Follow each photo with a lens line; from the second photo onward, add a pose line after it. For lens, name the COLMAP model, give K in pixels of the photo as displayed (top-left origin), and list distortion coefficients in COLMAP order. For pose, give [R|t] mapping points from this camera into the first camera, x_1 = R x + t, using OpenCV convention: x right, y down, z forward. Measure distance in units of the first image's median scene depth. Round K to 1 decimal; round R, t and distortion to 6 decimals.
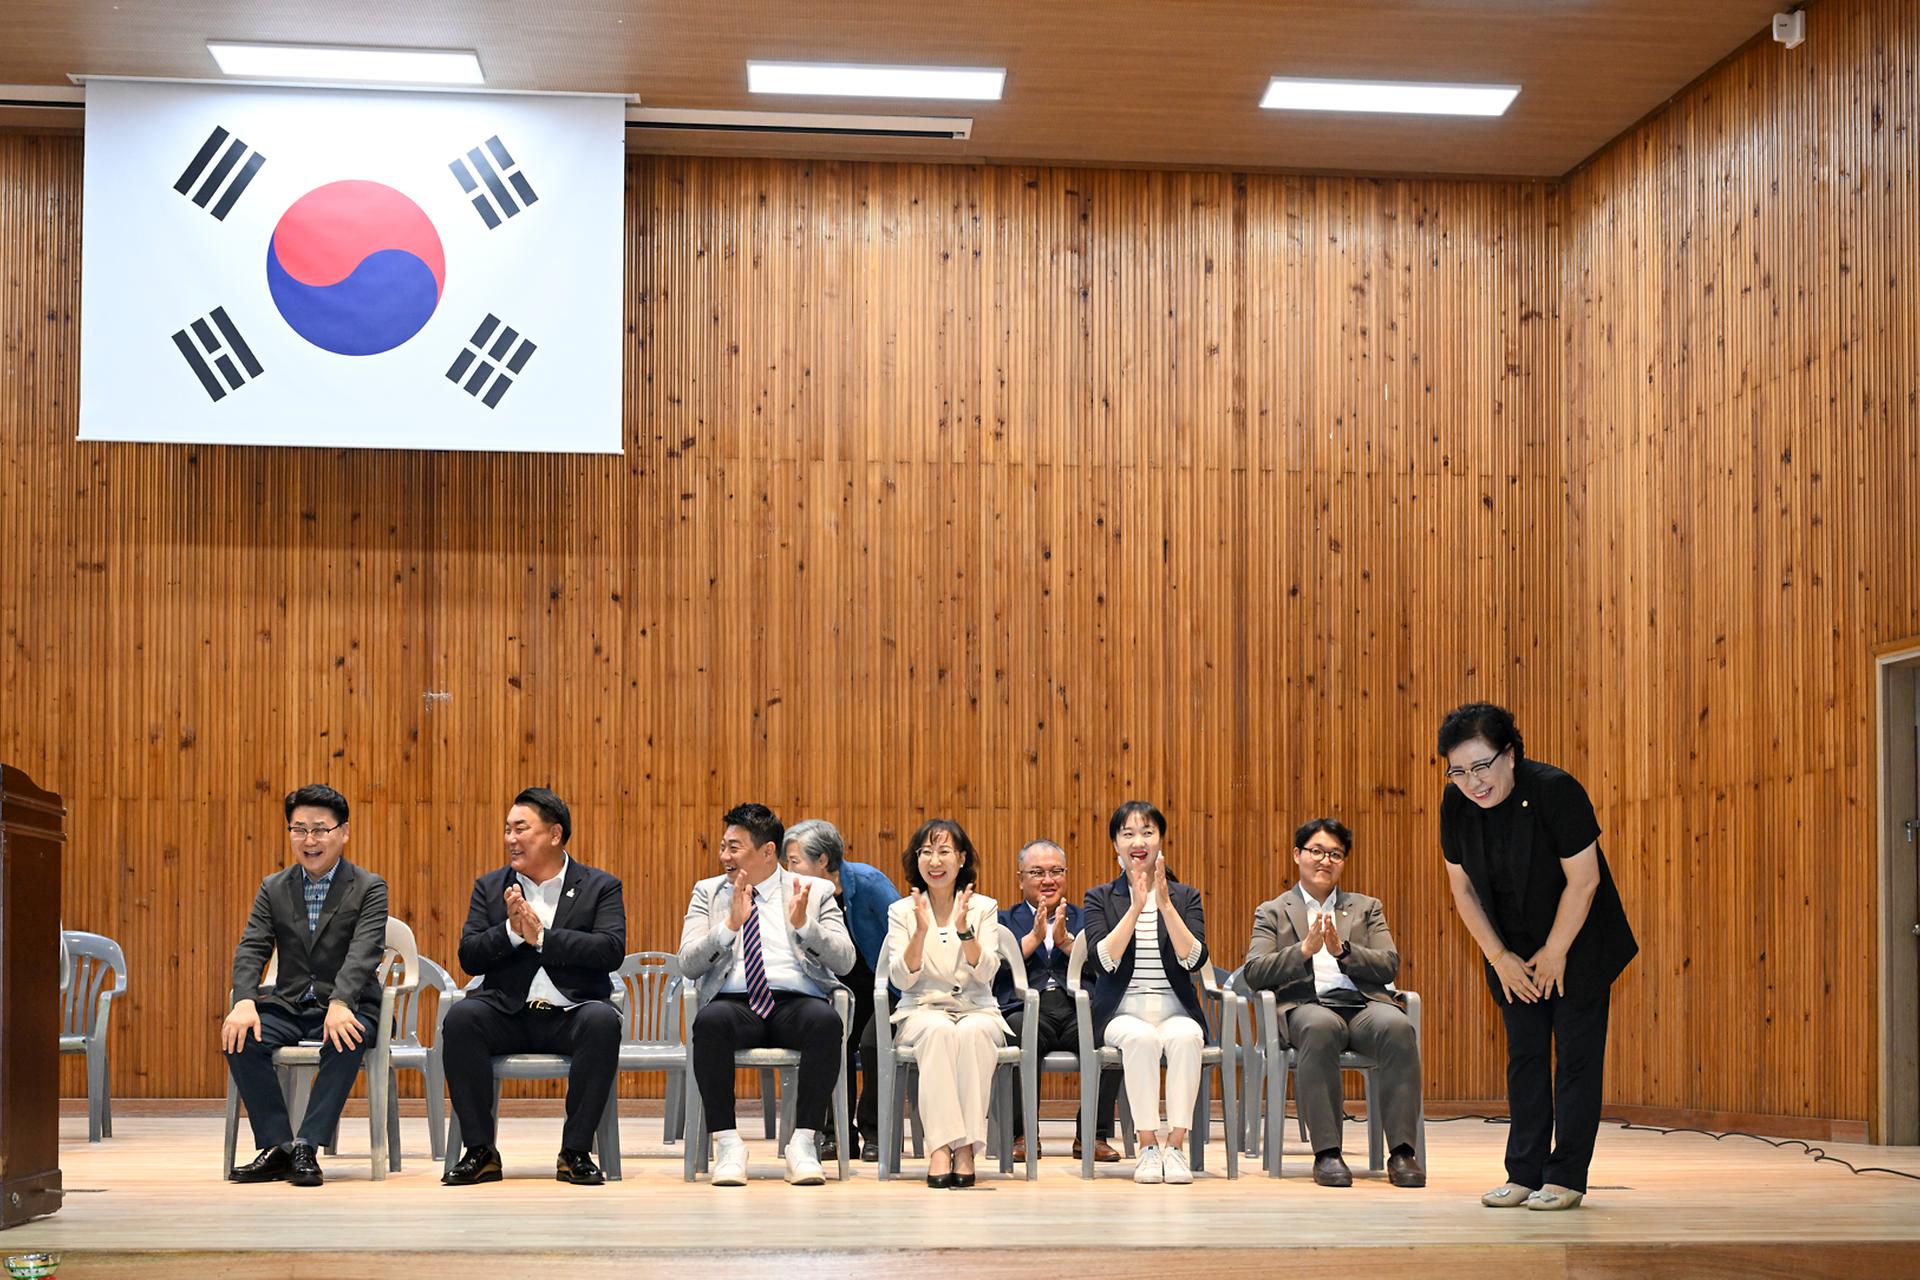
lens RADIAL K [[5373.2, 0, 963.5], [0, 5373.2, 672.3], [0, 0, 1]] dist [0.044572, 0.000000]
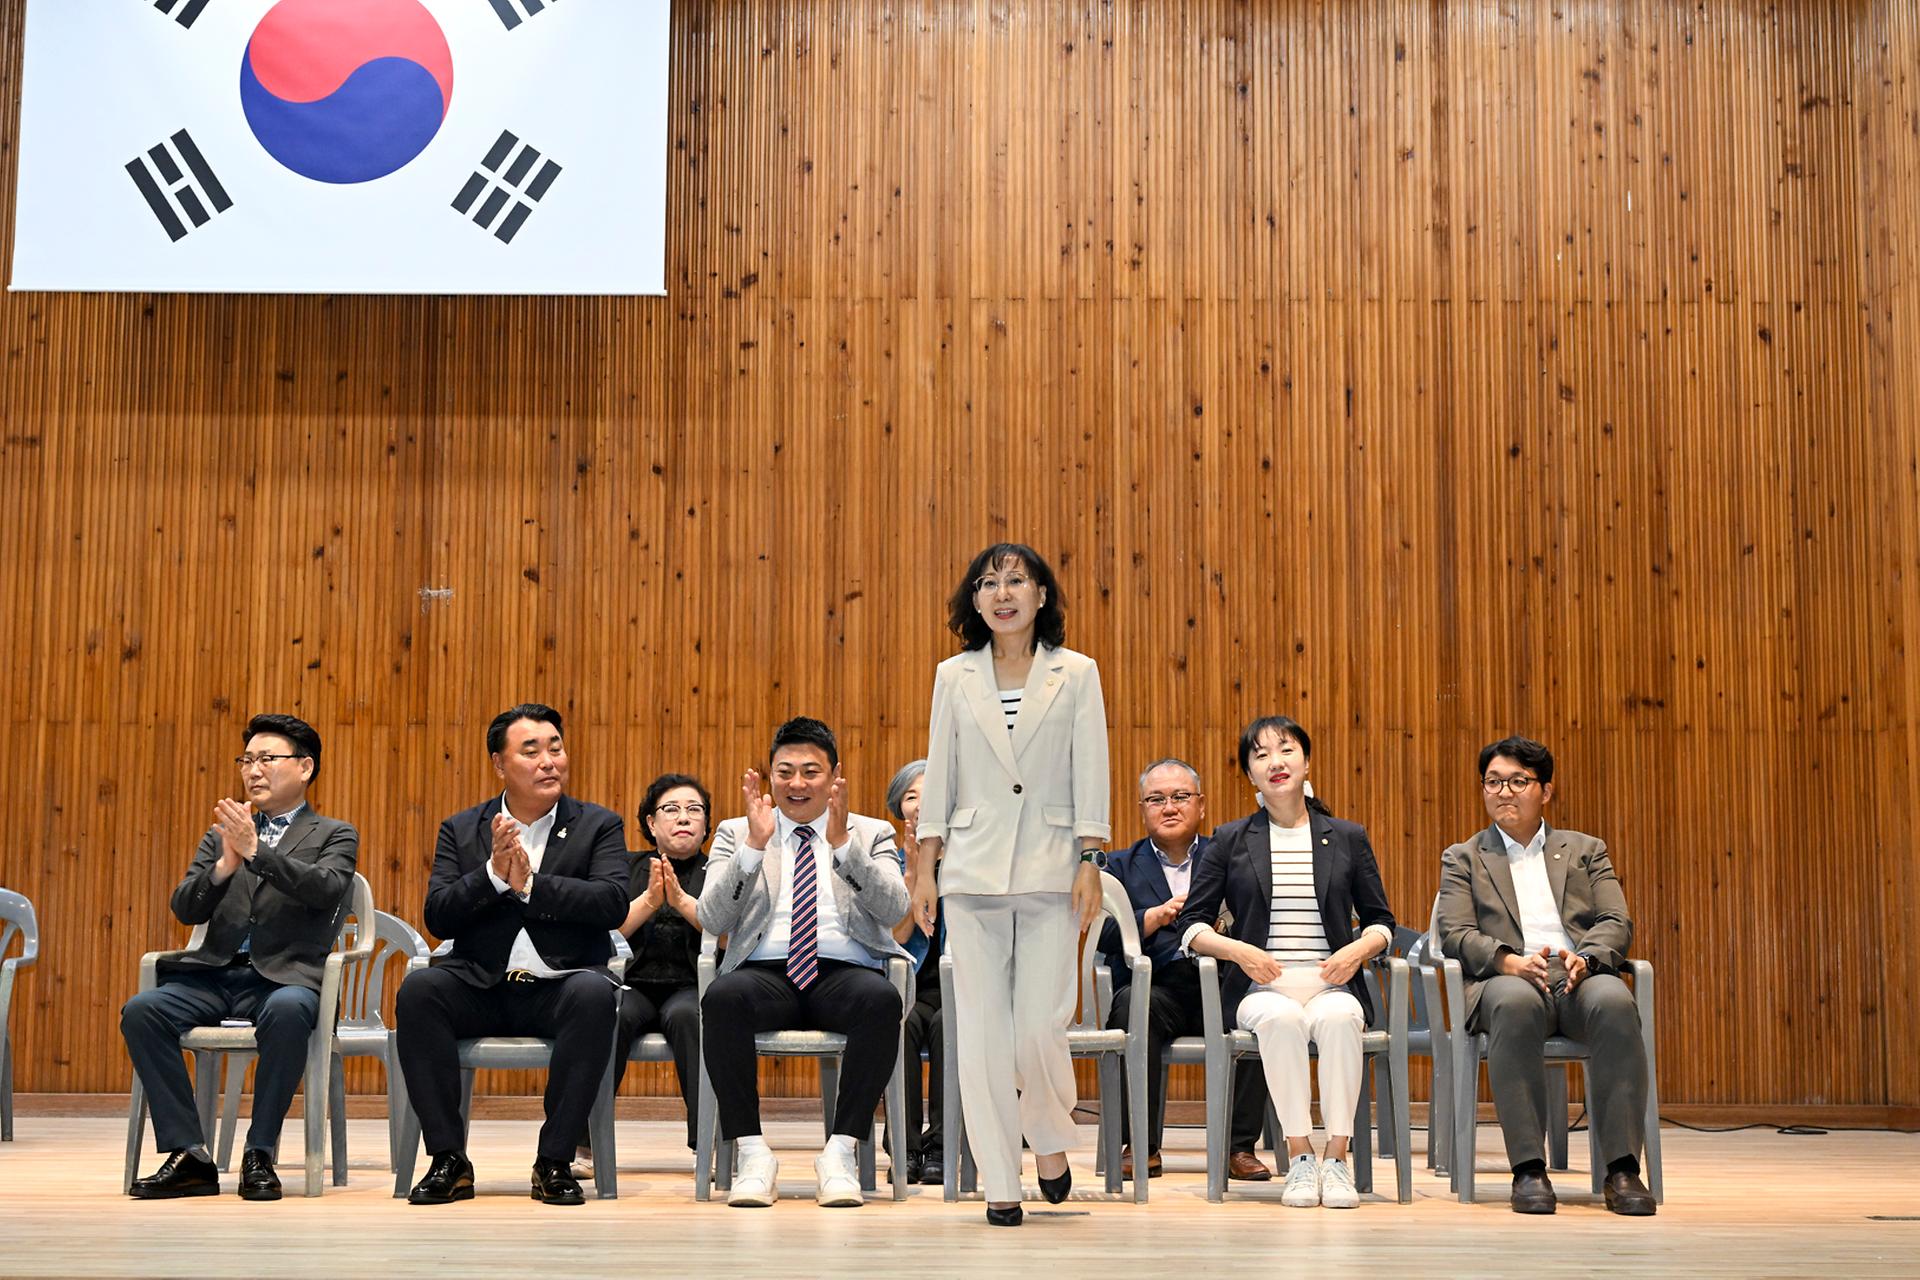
lens RADIAL K [[3278.4, 0, 978.2], [0, 3278.4, 631.7], [0, 0, 1]] dist [0.005066, 0.000000]
pose [[0.987763, -0.018833, -0.154822, 0.058240], [0.008072, 0.997525, -0.069845, 0.044781], [0.155754, 0.067741, 0.985470, 0.519800]]
